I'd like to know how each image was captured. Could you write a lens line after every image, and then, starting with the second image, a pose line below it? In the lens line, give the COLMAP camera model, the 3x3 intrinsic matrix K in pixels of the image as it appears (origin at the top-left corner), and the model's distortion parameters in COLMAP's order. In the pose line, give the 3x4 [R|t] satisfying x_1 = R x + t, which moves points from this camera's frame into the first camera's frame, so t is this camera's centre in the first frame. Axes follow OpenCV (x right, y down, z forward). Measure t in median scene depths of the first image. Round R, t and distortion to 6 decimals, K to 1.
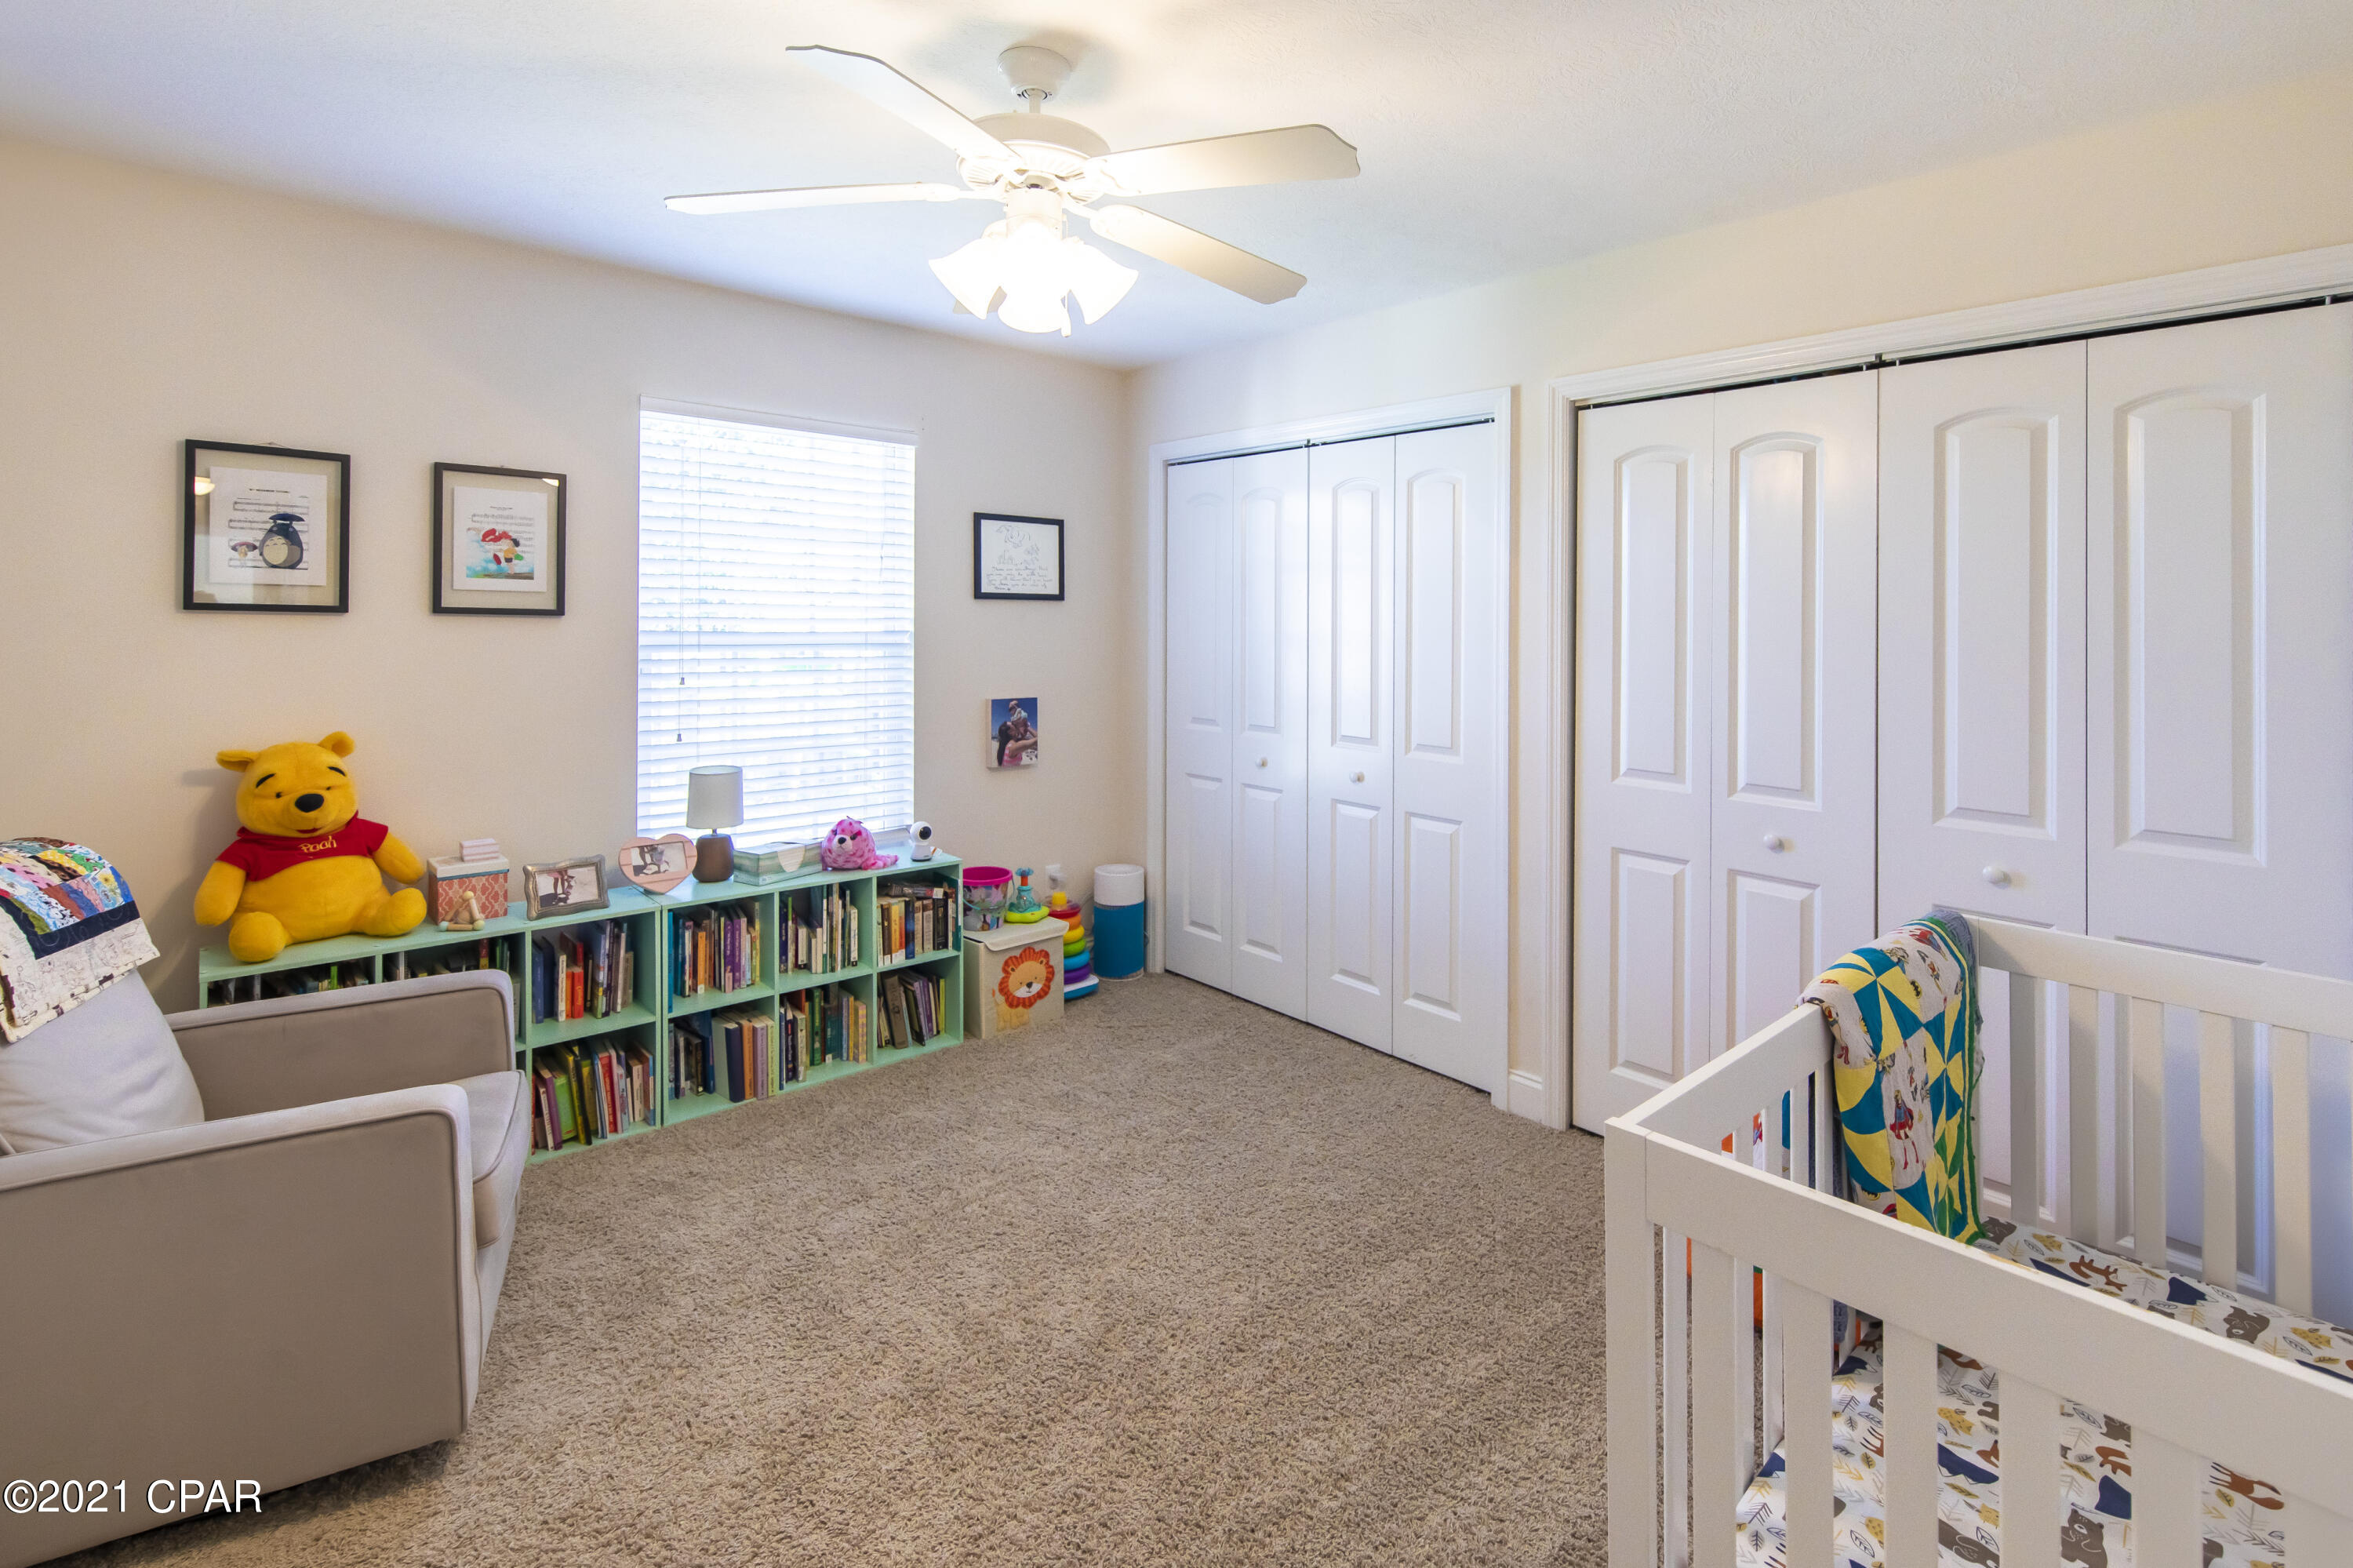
lens RADIAL K [[1062.2, 0, 1175.9], [0, 1062.2, 746.5], [0, 0, 1]] dist [0.000625, 0.000136]
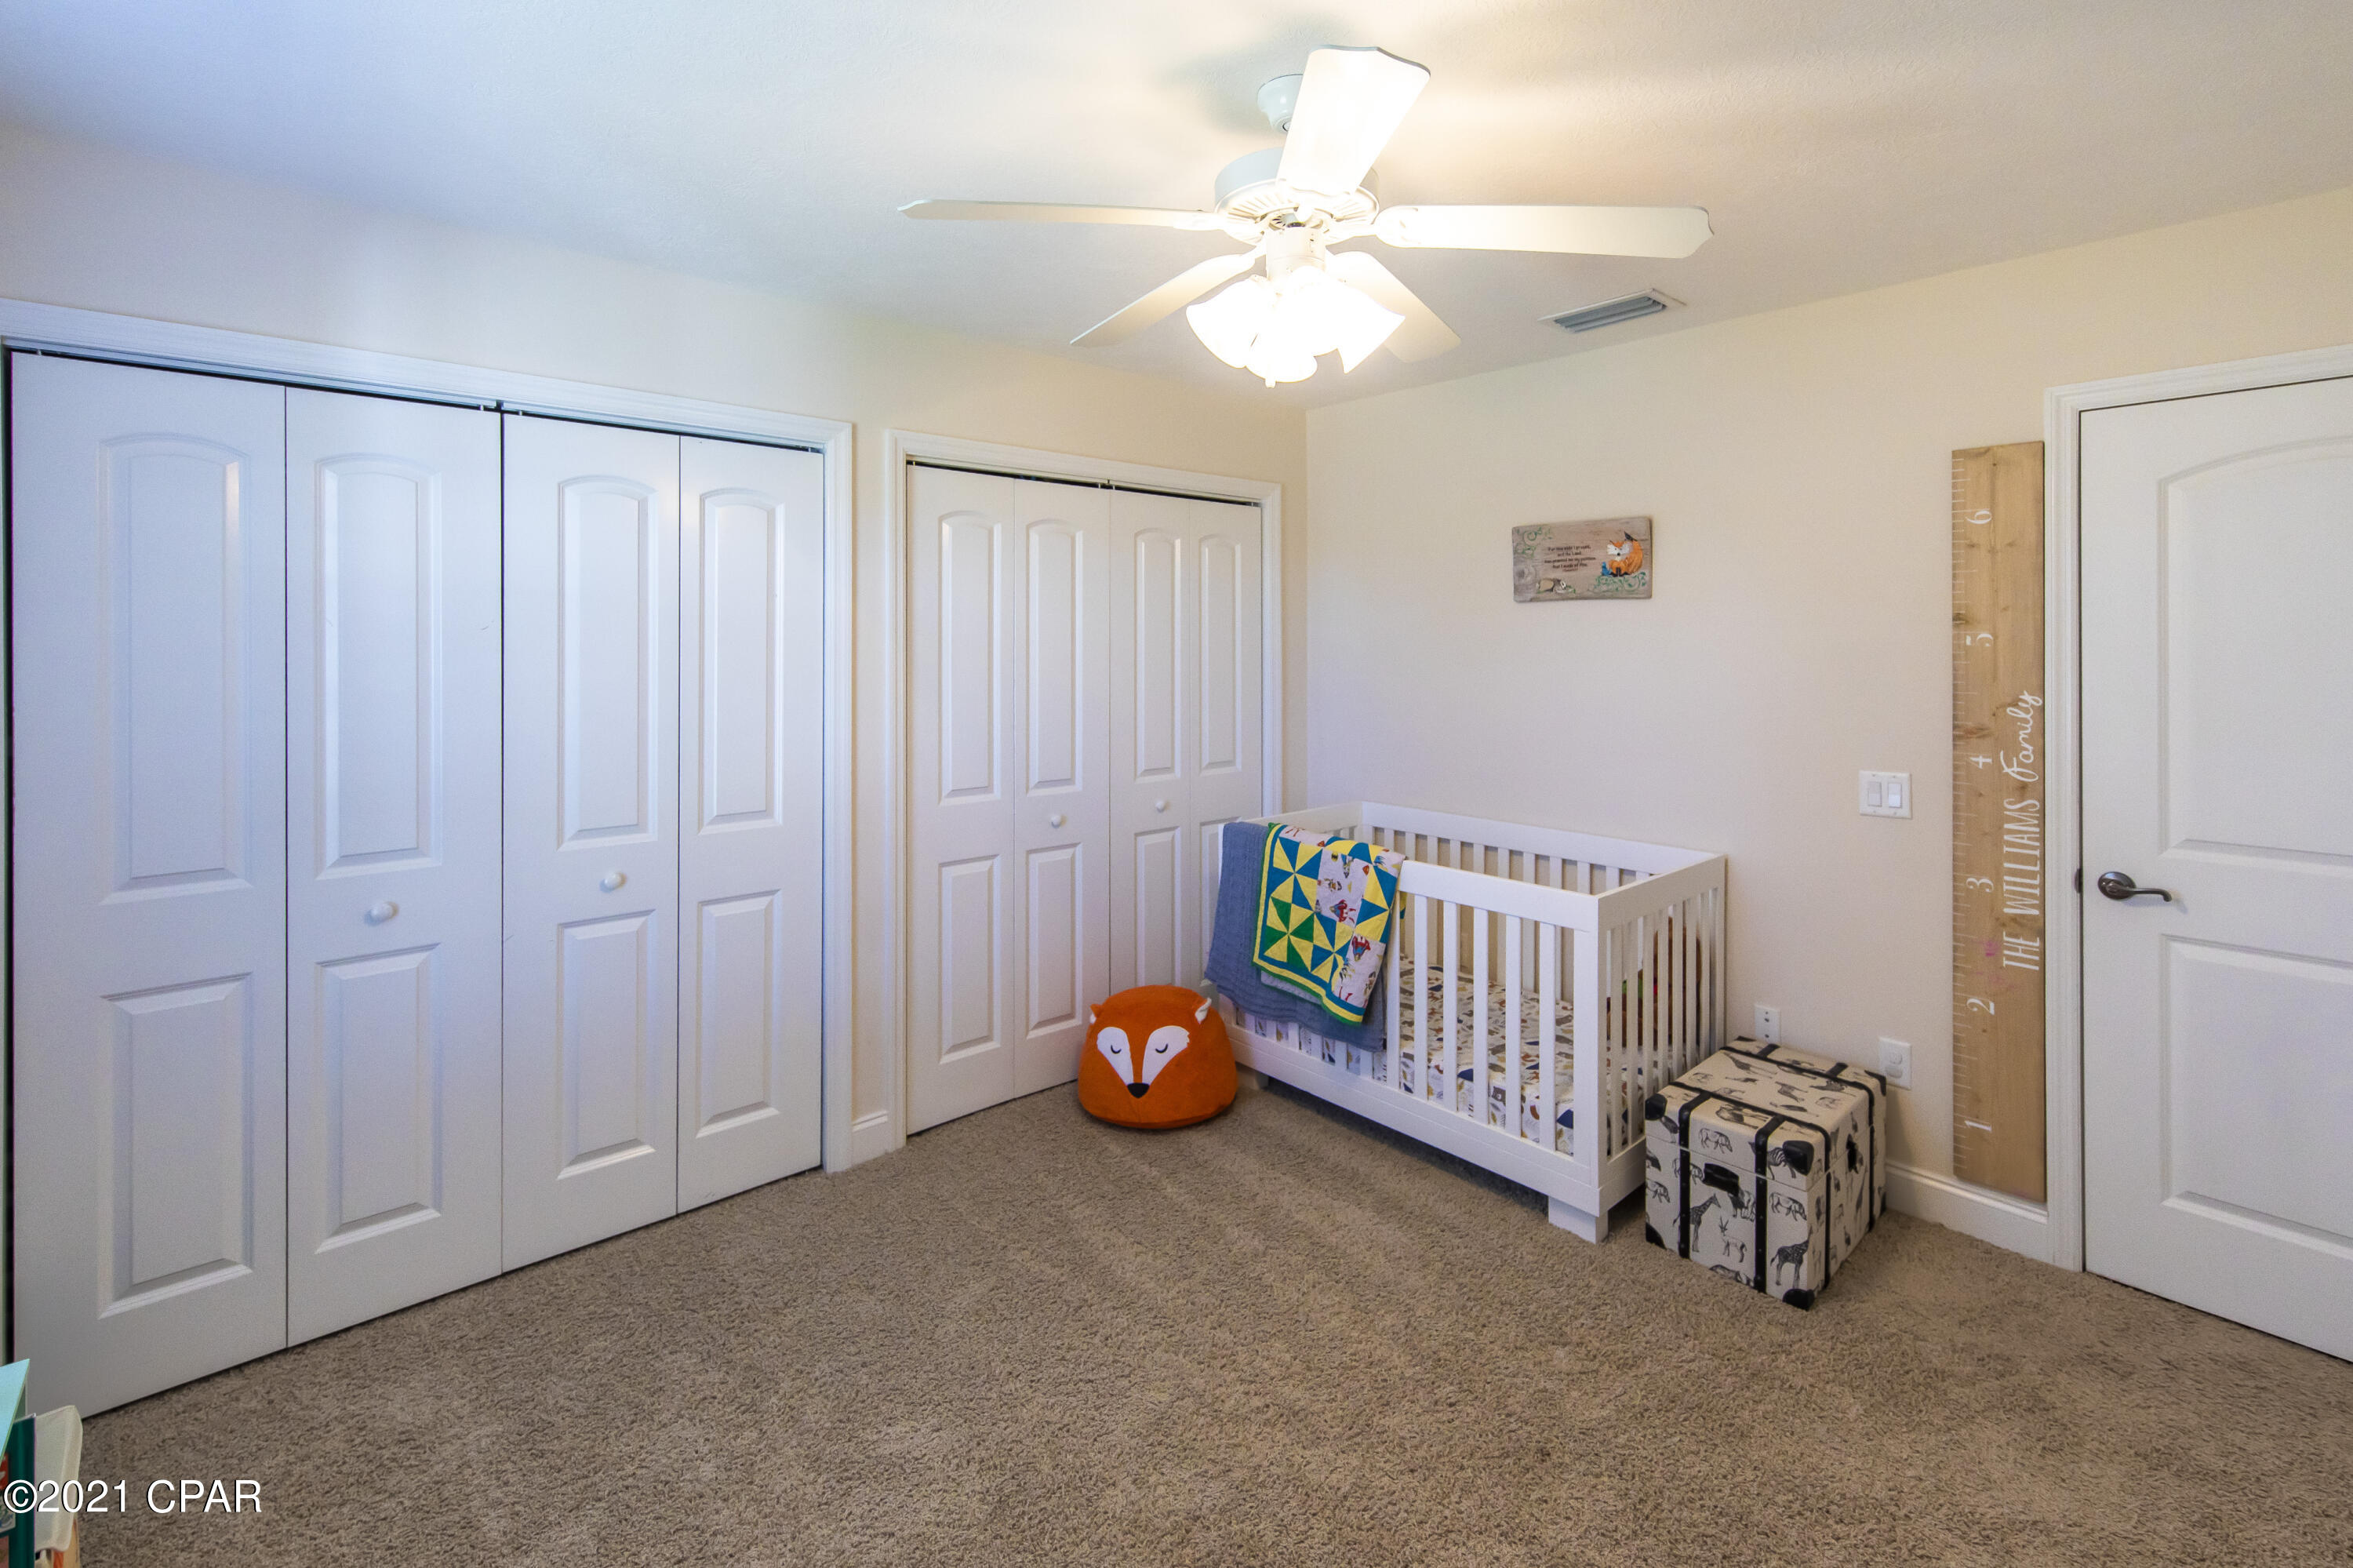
lens RADIAL K [[1026.4, 0, 1176.5], [0, 1026.4, 784.0], [0, 0, 1]] dist [-0.000660, -0.000158]
pose [[0.004924, -0.133812, 0.990995, -0.577972], [0.136168, 0.981866, 0.131903, -0.085695], [-0.990674, 0.134292, 0.023055, 0.639519]]
